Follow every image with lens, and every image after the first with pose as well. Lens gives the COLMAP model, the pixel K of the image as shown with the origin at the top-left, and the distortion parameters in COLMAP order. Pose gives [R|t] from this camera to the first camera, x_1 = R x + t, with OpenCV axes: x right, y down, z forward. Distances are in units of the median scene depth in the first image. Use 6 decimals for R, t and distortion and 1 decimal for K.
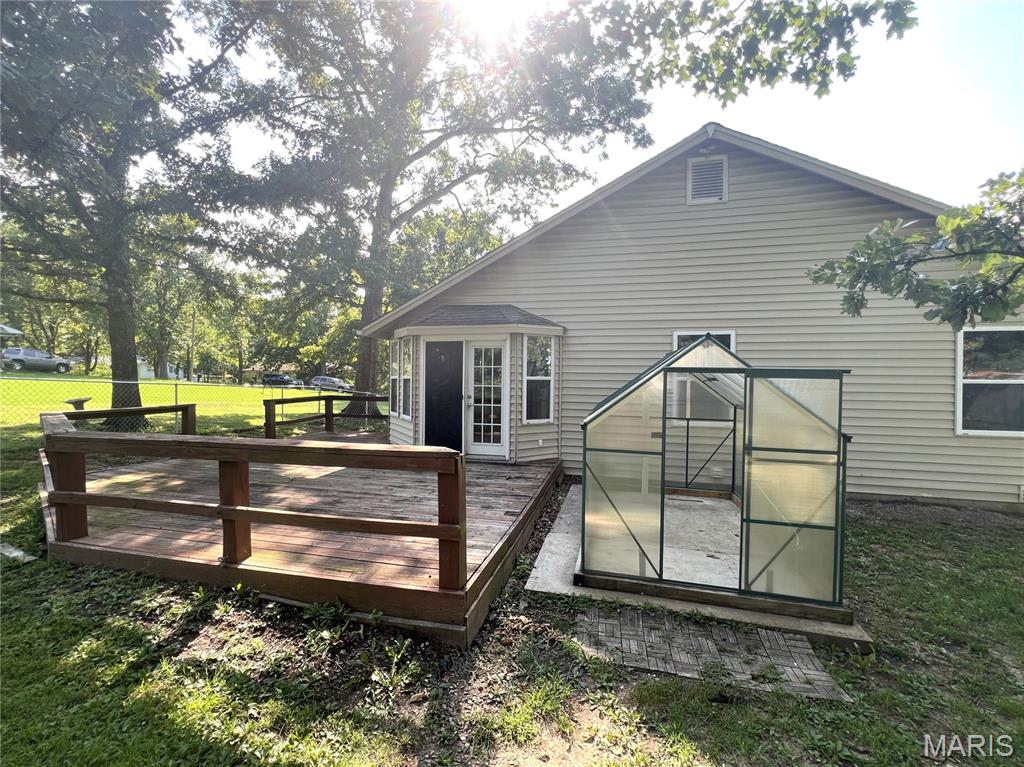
lens RADIAL K [[416.9, 0, 512.0], [0, 416.9, 383.5], [0, 0, 1]] dist [-0.001067, 0.000667]
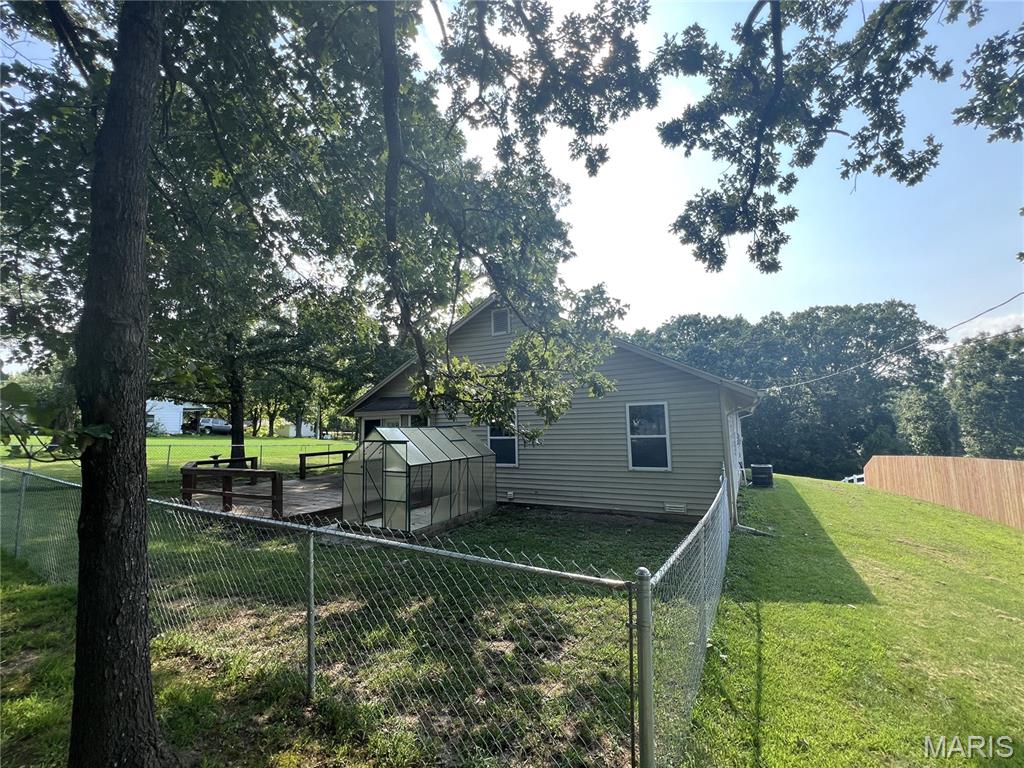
lens RADIAL K [[416.9, 0, 512.0], [0, 416.9, 384.0], [0, 0, 1]] dist [-0.001067, 0.000667]
pose [[0.967447, -0.056491, -0.246690, 0.914916], [0.027537, 0.992479, -0.119278, -0.024532], [0.251572, 0.108602, 0.961726, -0.618707]]
